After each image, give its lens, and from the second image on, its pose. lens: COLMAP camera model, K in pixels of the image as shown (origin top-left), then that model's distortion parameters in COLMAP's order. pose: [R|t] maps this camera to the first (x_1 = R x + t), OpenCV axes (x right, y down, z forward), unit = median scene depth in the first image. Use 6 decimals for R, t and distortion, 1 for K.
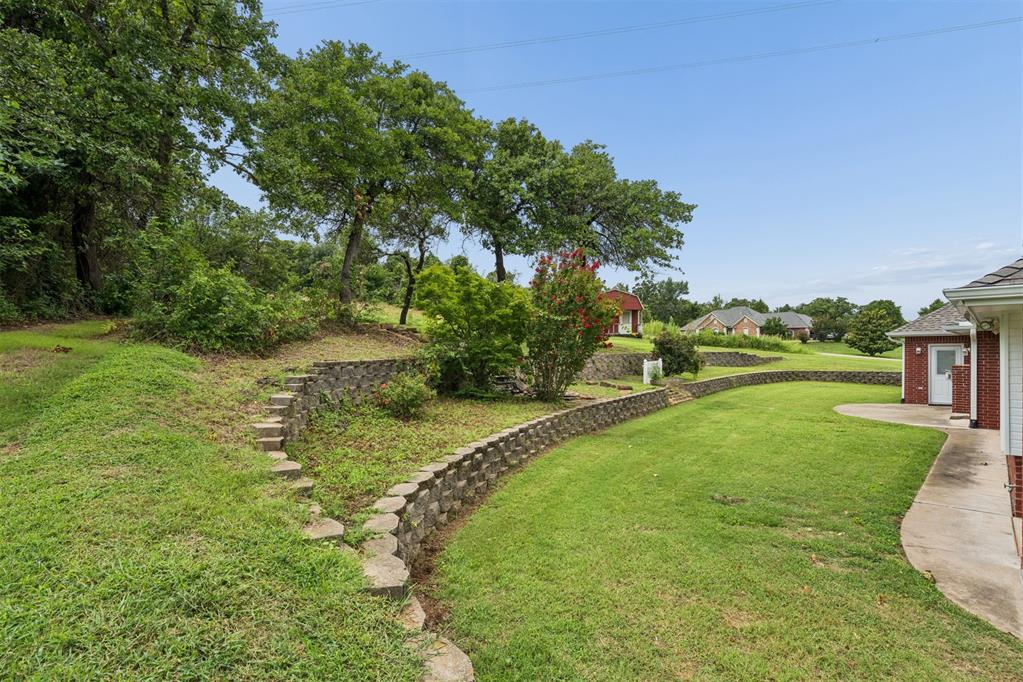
lens RADIAL K [[460.2, 0, 511.0], [0, 460.2, 350.4], [0, 0, 1]] dist [-0.005496, 0.000448]
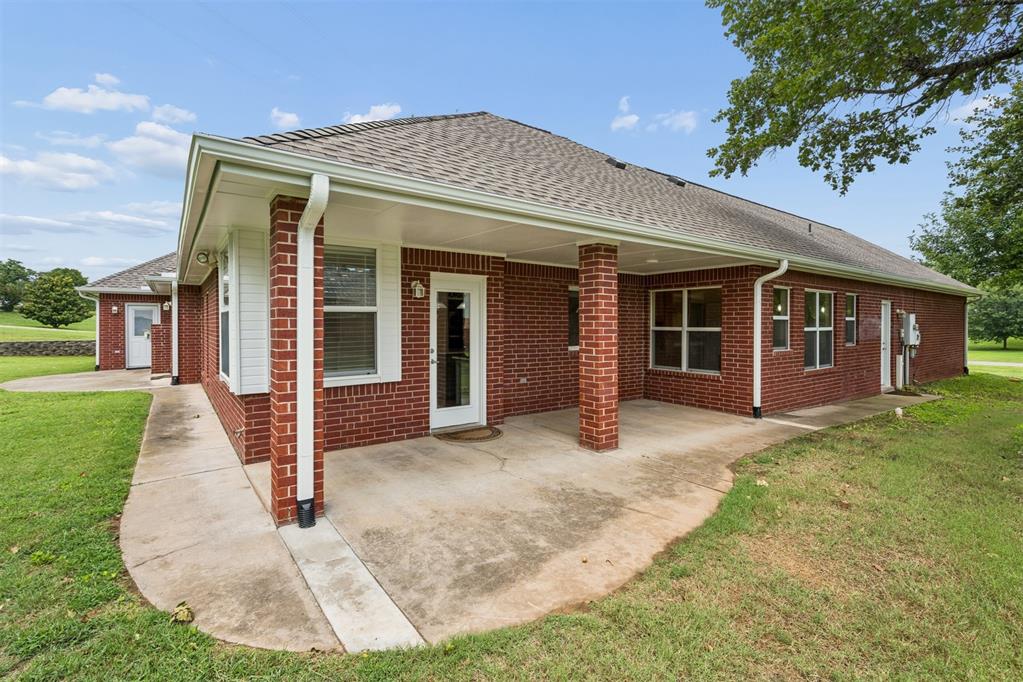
lens RADIAL K [[460.2, 0, 512.5], [0, 460.2, 336.0], [0, 0, 1]] dist [-0.005496, 0.000448]
pose [[0.118945, -0.015075, 0.992786, 0.134245], [-0.005511, 0.999859, 0.015843, 0.045937], [-0.992886, -0.007355, 0.118845, 0.177251]]
